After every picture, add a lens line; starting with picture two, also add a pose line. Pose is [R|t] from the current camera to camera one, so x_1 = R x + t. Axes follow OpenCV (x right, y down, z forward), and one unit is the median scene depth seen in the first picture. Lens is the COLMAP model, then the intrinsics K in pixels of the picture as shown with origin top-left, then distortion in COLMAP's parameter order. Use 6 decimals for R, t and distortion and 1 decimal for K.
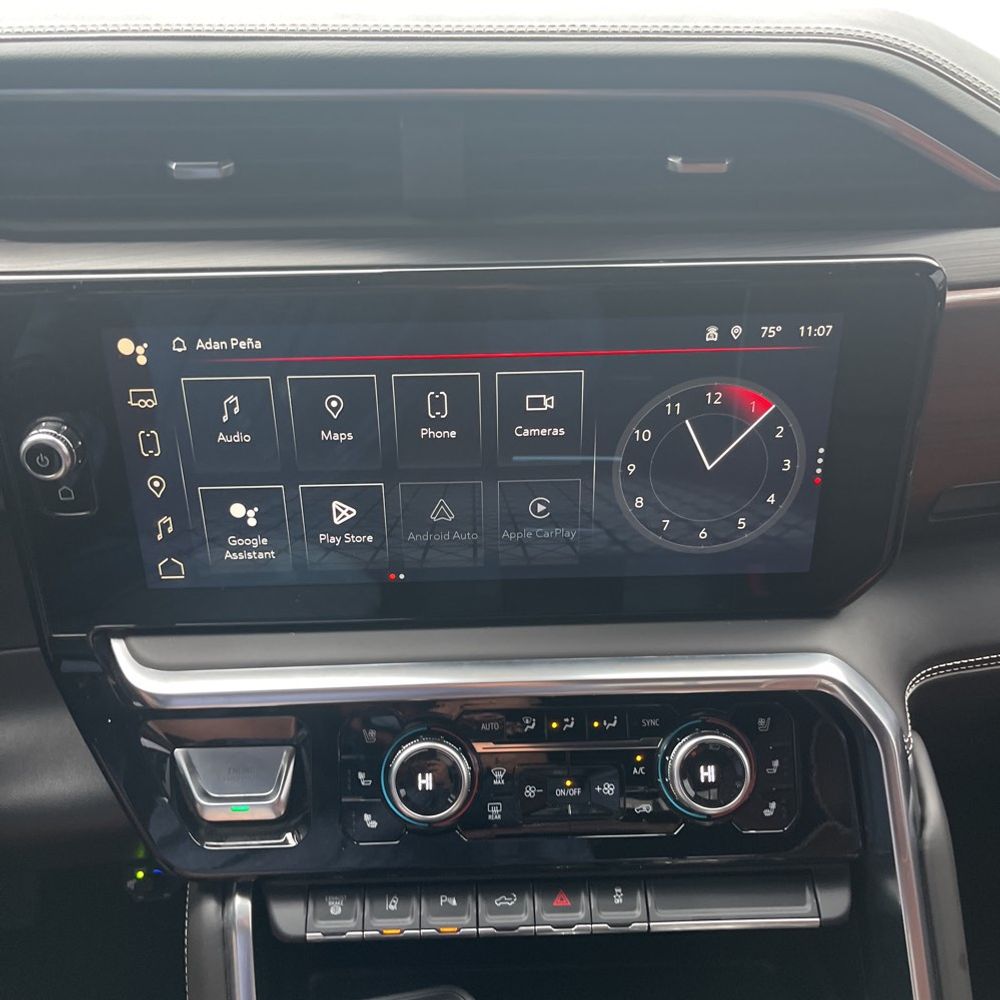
lens RADIAL K [[1001.4, 0, 497.1], [0, 1001.4, 516.4], [0, 0, 1]] dist [0.041339, -0.057296]
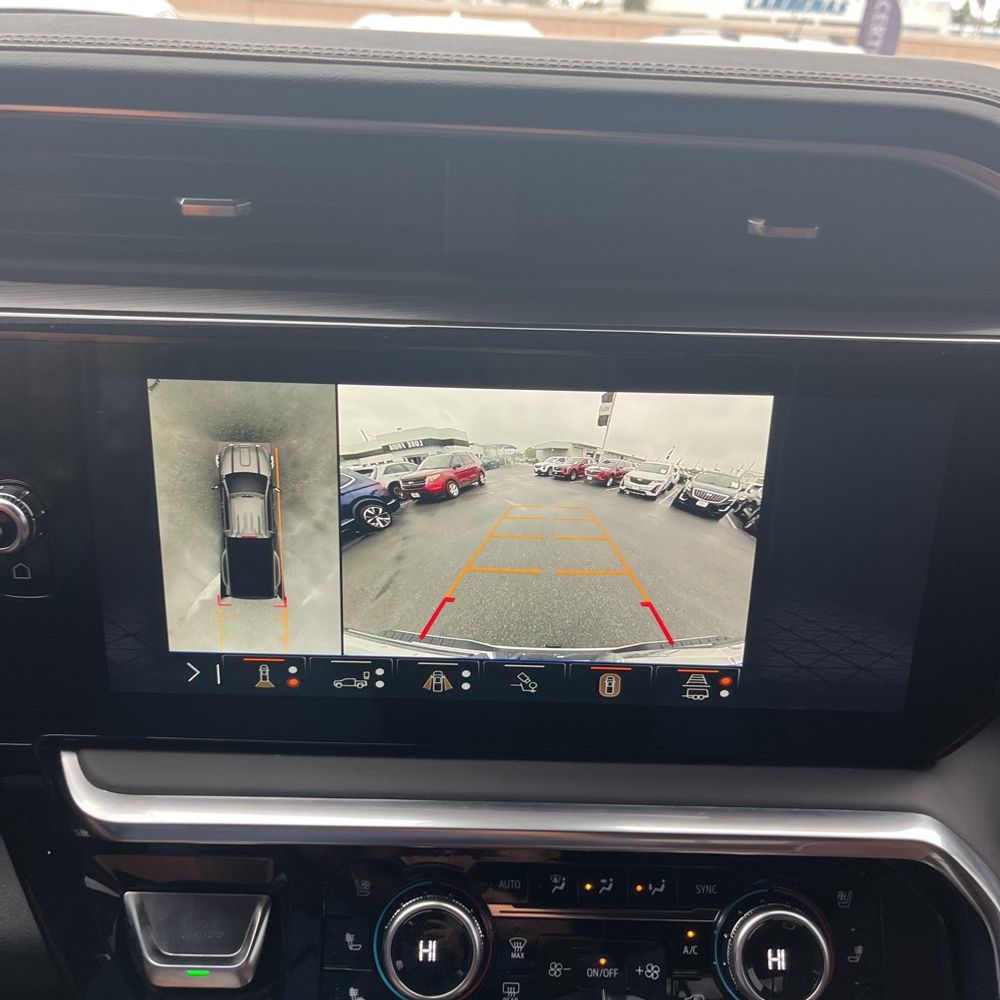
lens RADIAL K [[1001.4, 0, 497.1], [0, 1001.4, 516.4], [0, 0, 1]] dist [0.041339, -0.057296]
pose [[0.998744, 0.047496, -0.015983, -0.018804], [-0.049127, 0.990916, -0.125186, 0.015481], [0.009892, 0.125814, 0.992005, 0.147933]]
